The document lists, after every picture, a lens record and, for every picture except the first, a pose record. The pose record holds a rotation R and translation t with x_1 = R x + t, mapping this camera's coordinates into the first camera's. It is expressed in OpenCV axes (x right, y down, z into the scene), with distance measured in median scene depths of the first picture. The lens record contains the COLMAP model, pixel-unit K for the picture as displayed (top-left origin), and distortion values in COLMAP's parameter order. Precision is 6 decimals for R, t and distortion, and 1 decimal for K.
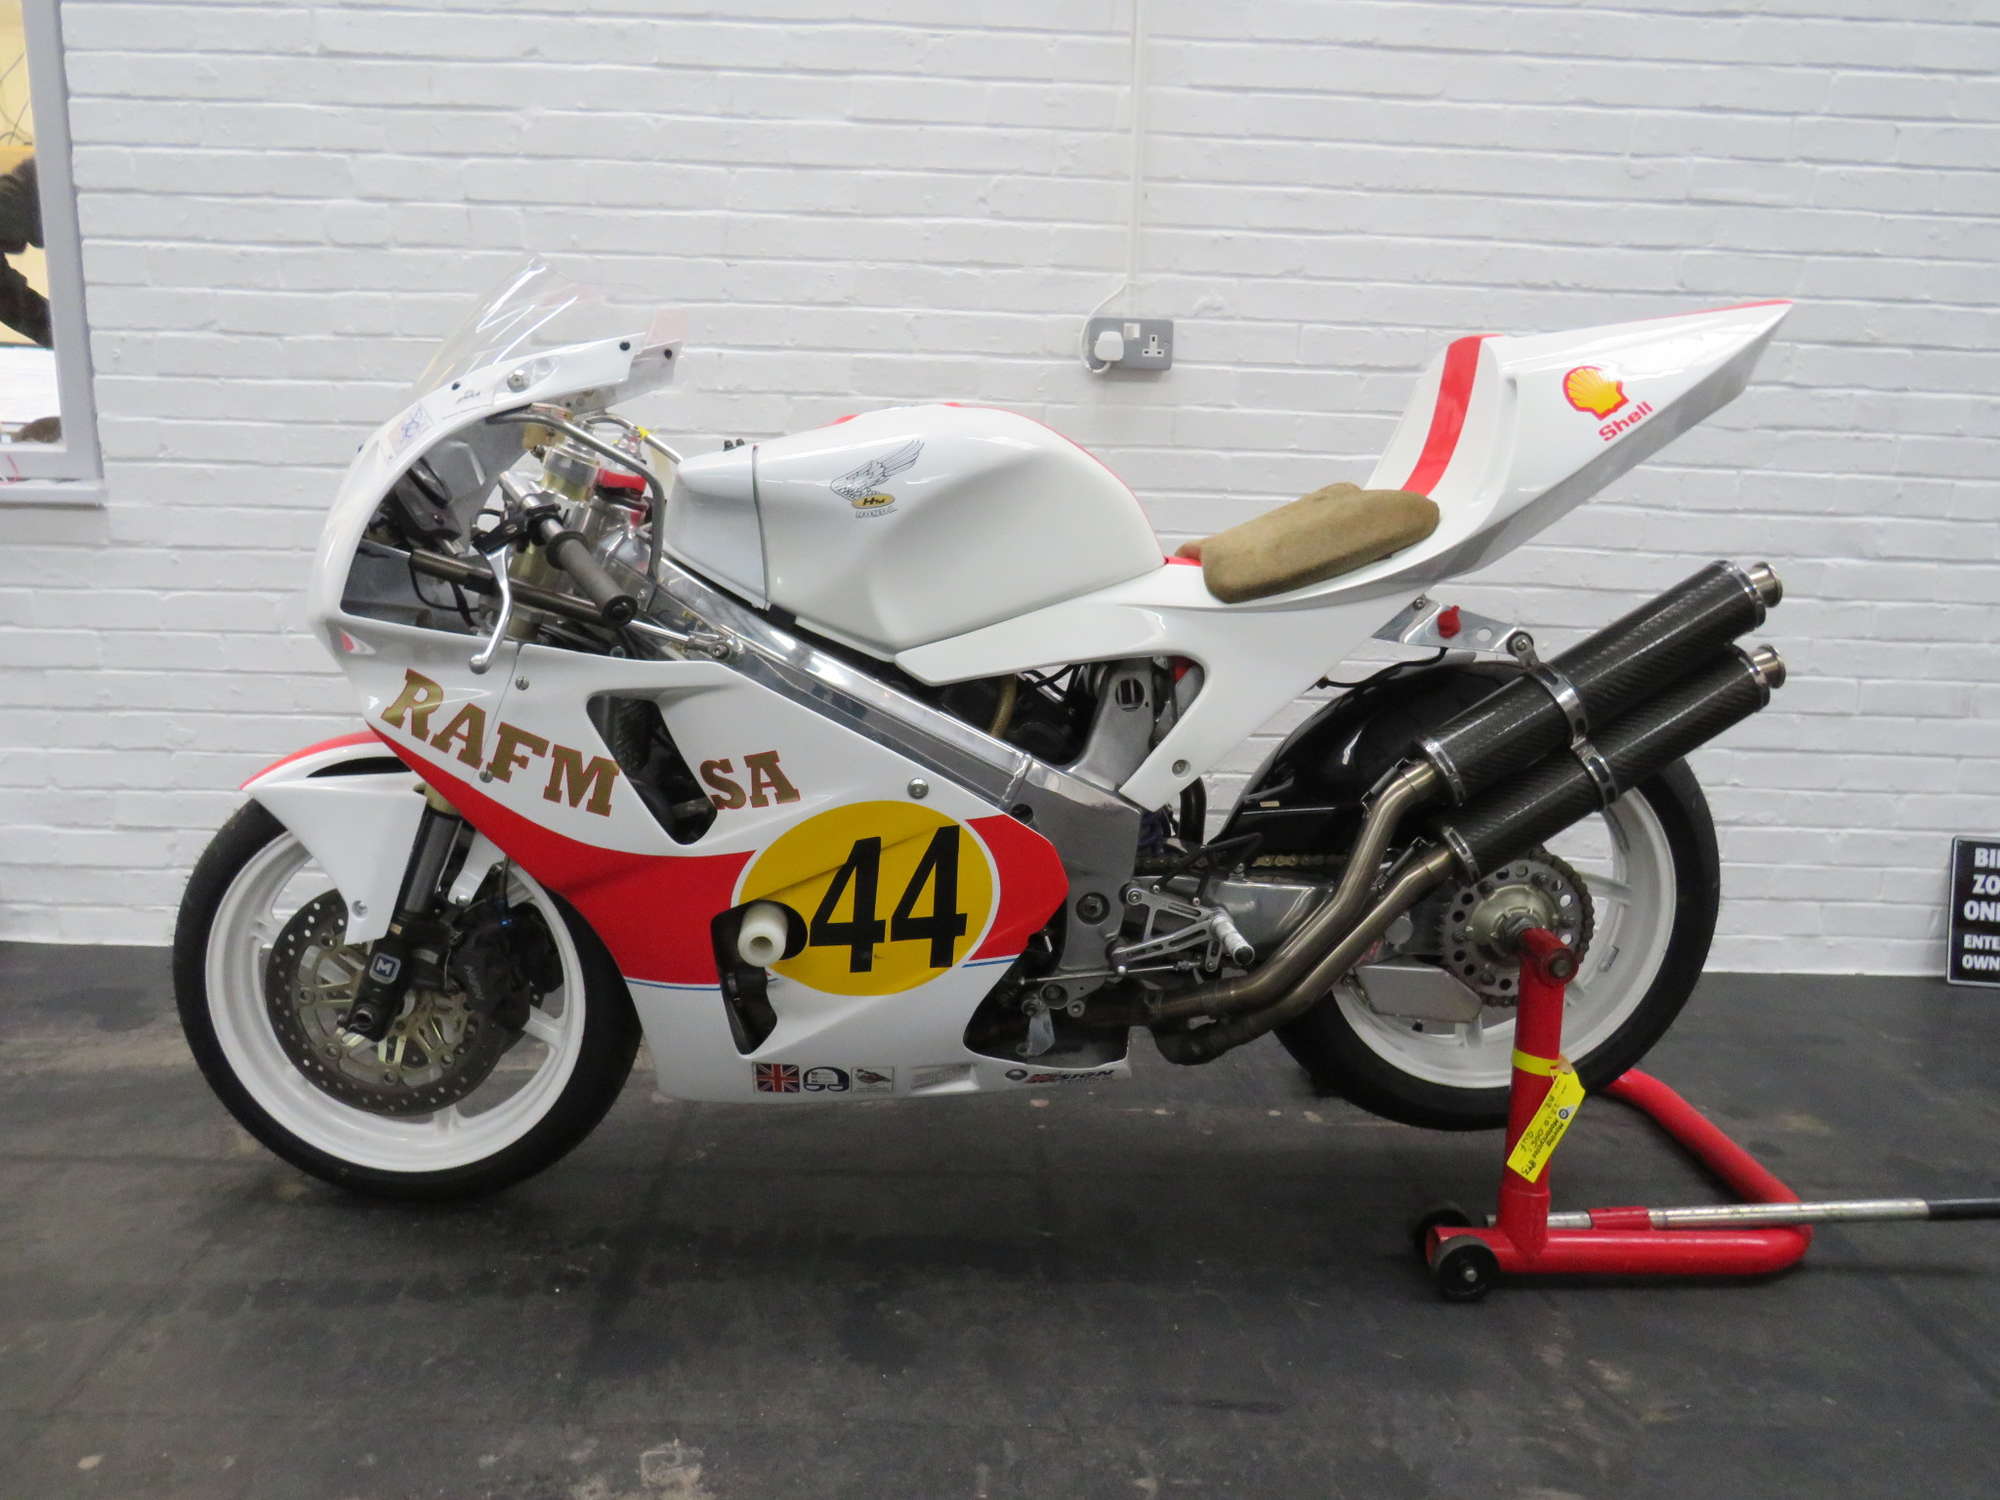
lens RADIAL K [[1405.8, 0, 984.9], [0, 1405.8, 743.3], [0, 0, 1]] dist [-0.031115, 0.012627]
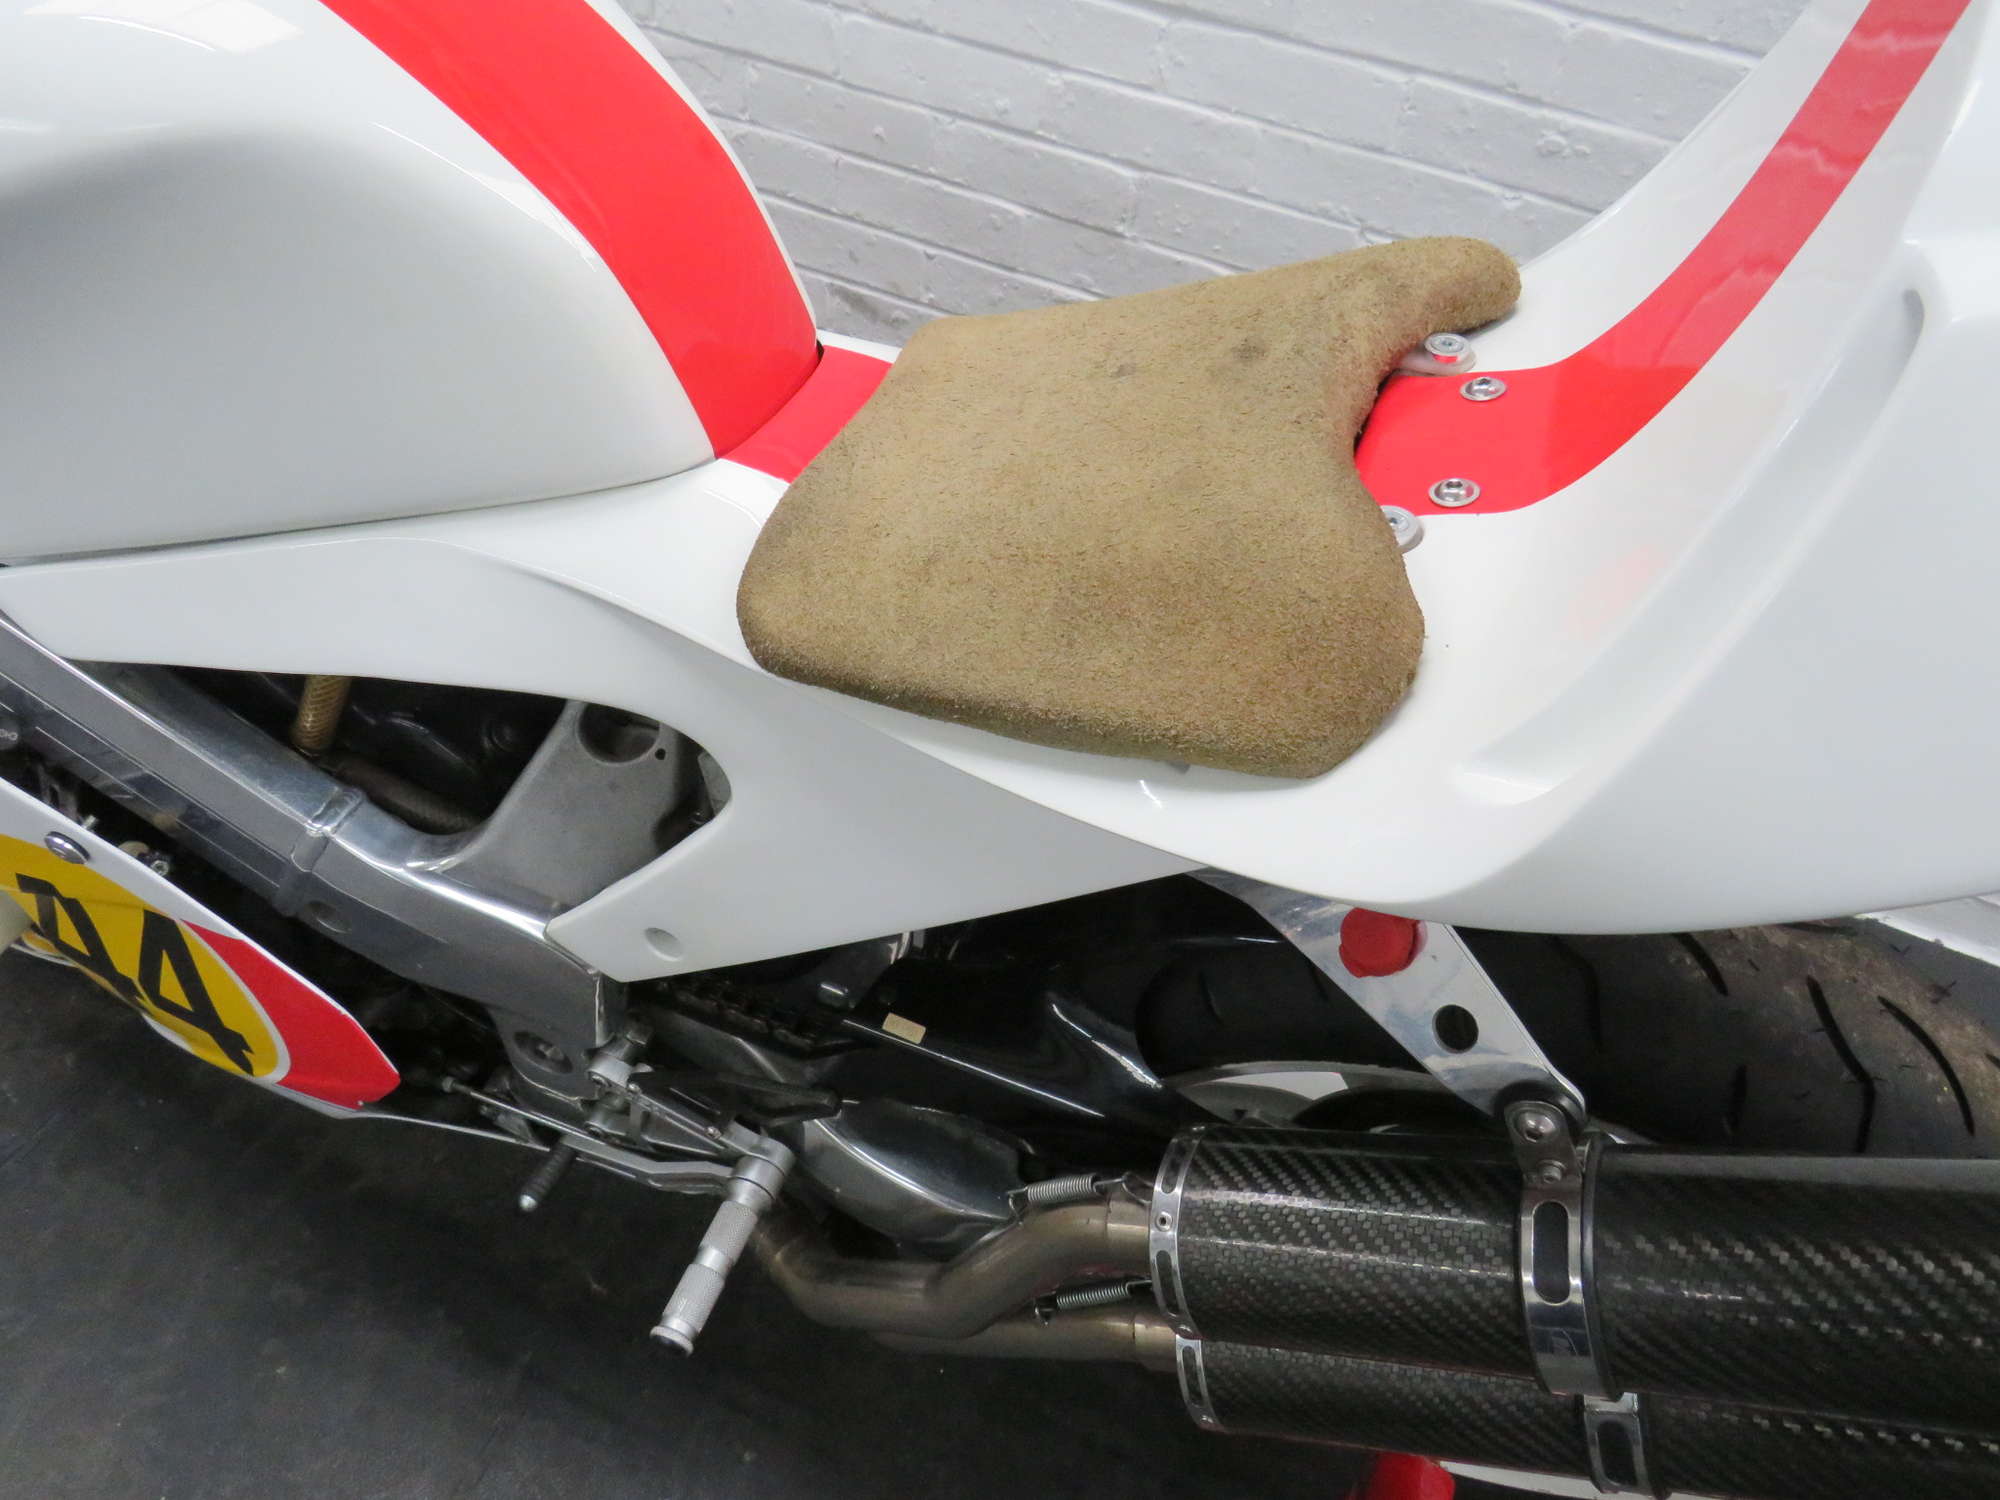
lens RADIAL K [[1405.8, 0, 1004.9], [0, 1405.8, 748.9], [0, 0, 1]] dist [-0.031115, 0.012627]
pose [[0.897789, 0.356758, -0.258262, 0.214521], [-0.151322, 0.800557, 0.579836, -0.196258], [0.413614, -0.481489, 0.772717, 0.484134]]
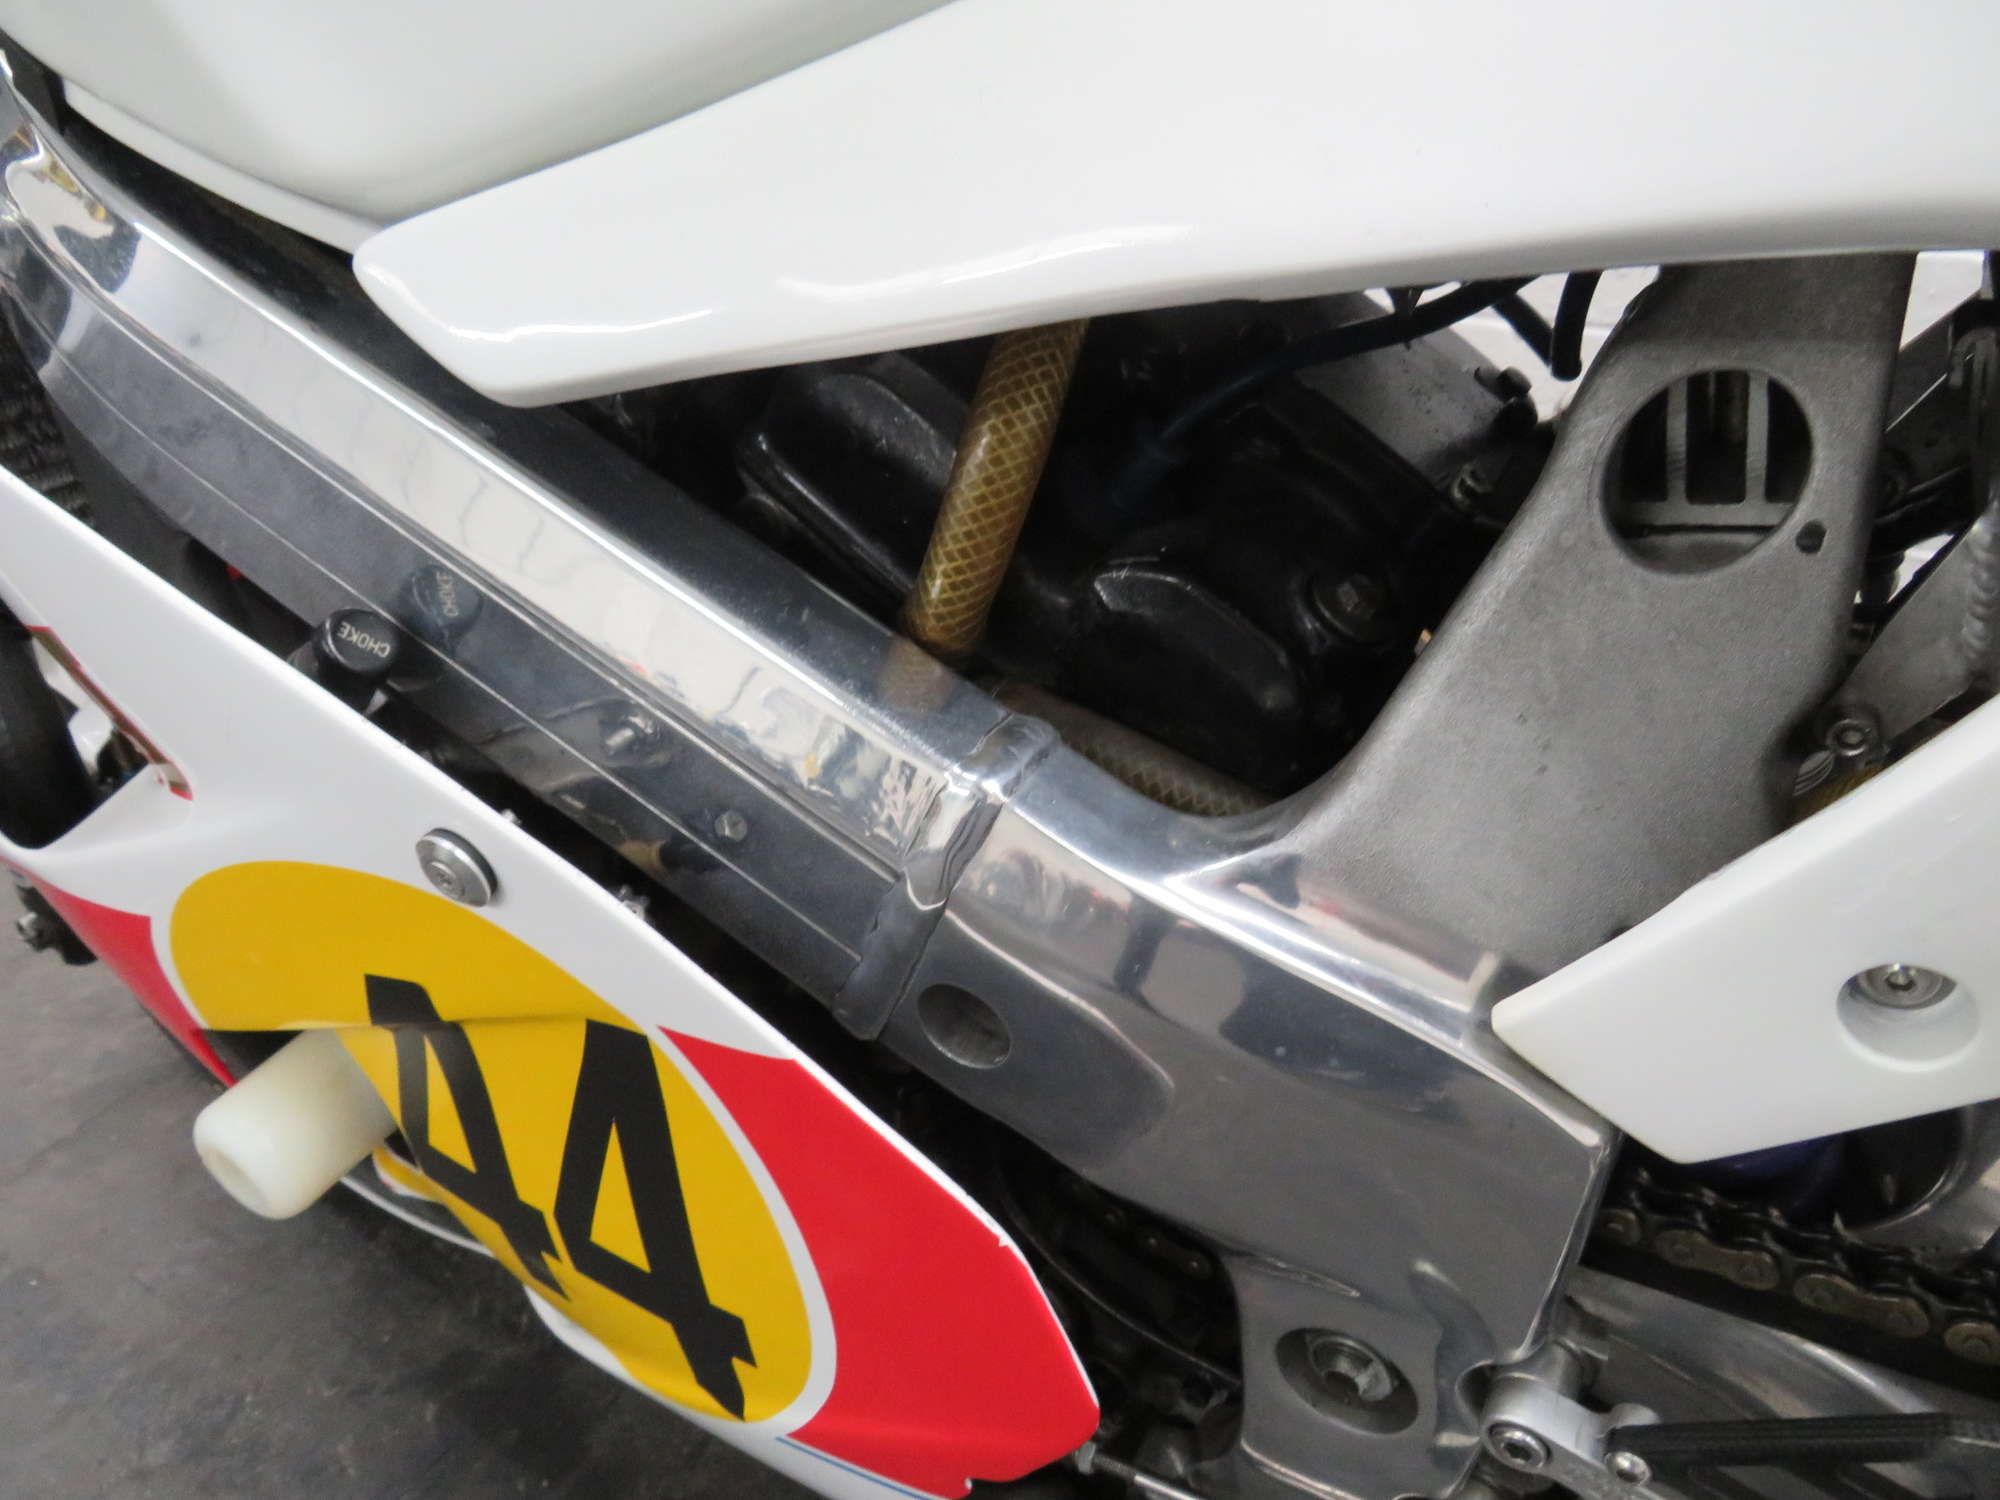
lens RADIAL K [[1405.8, 0, 998.0], [0, 1405.8, 752.3], [0, 0, 1]] dist [-0.031115, 0.012627]
pose [[0.815122, 0.212025, -0.539093, 0.086367], [-0.002164, 0.931719, 0.363173, -0.040734], [0.579285, -0.294864, 0.759924, 0.546407]]
